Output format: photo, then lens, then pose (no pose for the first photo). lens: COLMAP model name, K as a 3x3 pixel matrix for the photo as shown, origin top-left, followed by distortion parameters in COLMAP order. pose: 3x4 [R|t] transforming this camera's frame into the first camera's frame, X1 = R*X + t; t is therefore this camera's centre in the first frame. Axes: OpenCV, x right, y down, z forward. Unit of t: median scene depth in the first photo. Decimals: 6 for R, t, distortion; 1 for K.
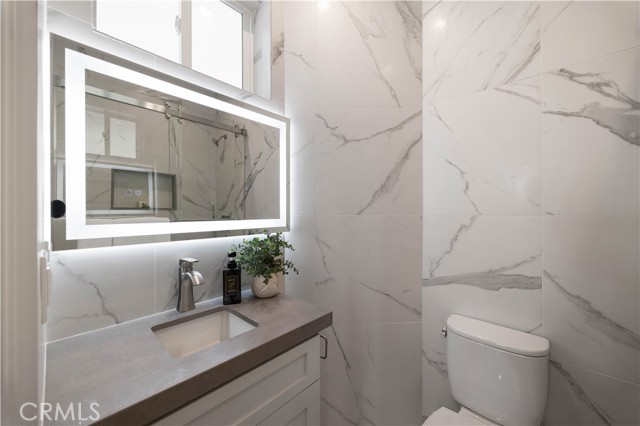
lens RADIAL K [[250.9, 0, 321.9], [0, 250.9, 213.6], [0, 0, 1]] dist [-0.000279, 0.000033]
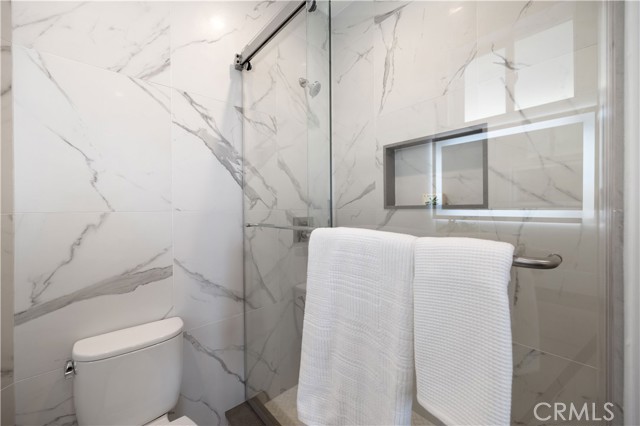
lens RADIAL K [[250.9, 0, 321.5], [0, 250.9, 210.5], [0, 0, 1]] dist [-0.000279, 0.000033]
pose [[0.093853, -0.006670, 0.995564, -0.186909], [0.008200, 0.999949, 0.005926, 0.001737], [-0.995552, 0.007607, 0.093903, 0.199259]]
